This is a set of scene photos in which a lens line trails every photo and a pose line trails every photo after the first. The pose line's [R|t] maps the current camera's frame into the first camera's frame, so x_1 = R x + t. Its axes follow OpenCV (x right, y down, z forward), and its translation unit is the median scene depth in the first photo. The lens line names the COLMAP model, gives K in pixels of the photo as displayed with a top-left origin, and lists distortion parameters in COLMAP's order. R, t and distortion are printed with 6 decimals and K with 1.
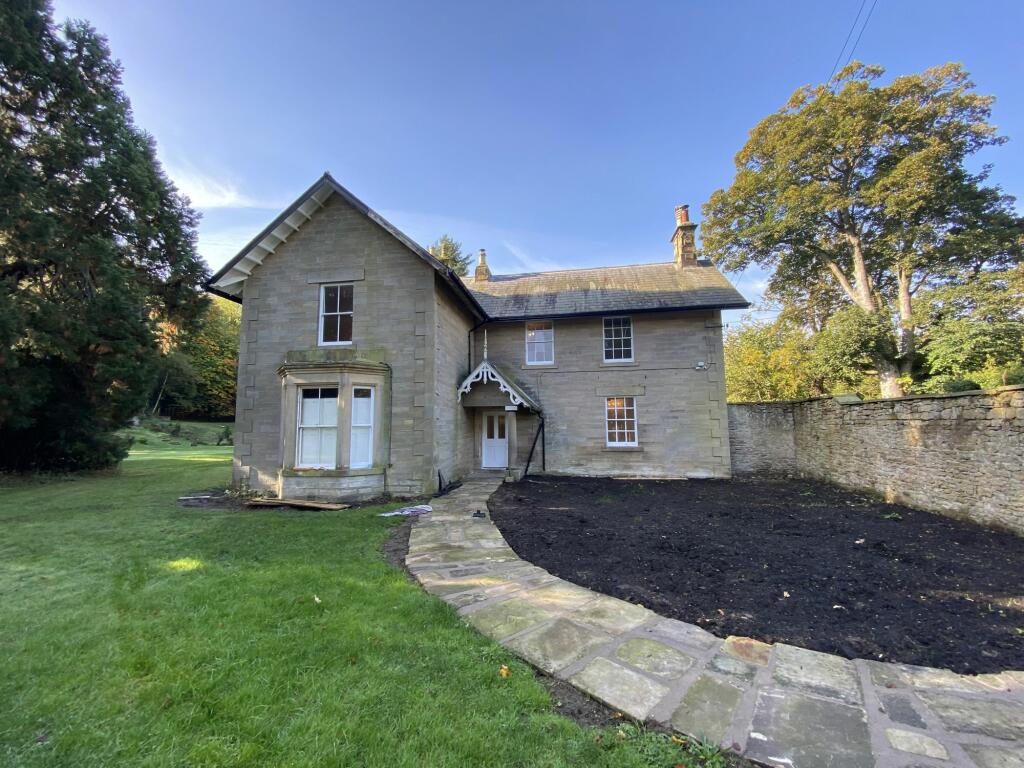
lens RADIAL K [[416.0, 0, 508.4], [0, 416.0, 382.6], [0, 0, 1]] dist [0.043673, -0.032203]
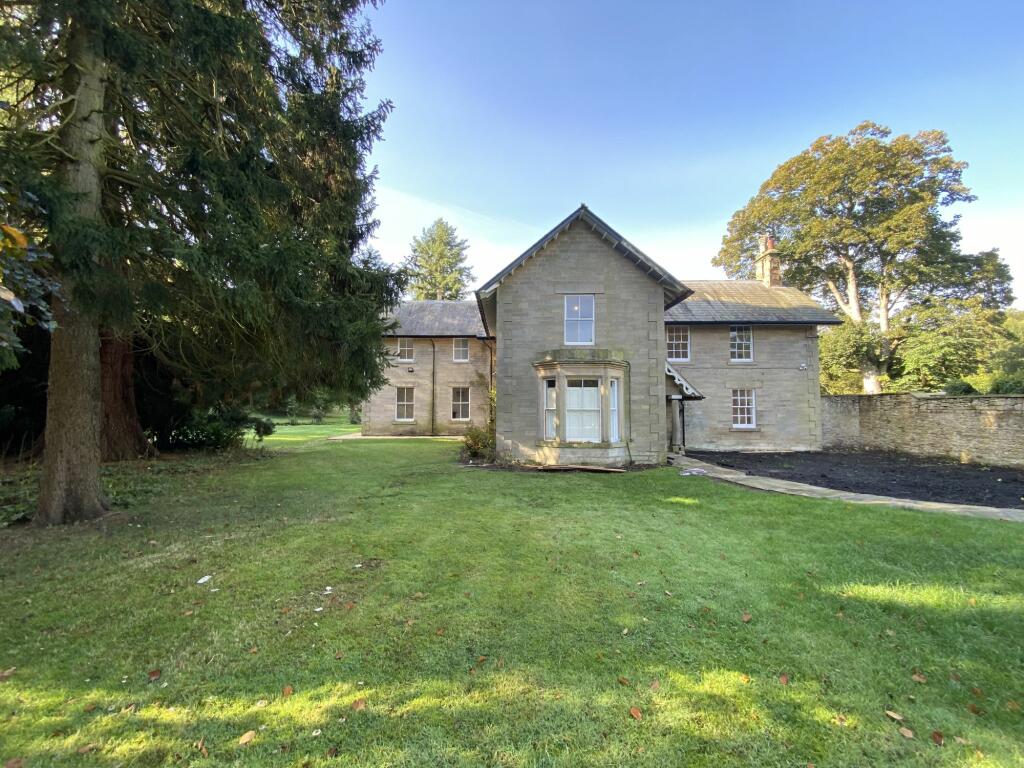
lens RADIAL K [[416.0, 0, 508.4], [0, 416.0, 382.6], [0, 0, 1]] dist [0.043673, -0.032203]
pose [[0.987306, 0.022379, 0.157244, -0.795438], [-0.028964, 0.998791, 0.039711, -0.018986], [-0.156165, -0.043761, 0.986761, -0.194172]]
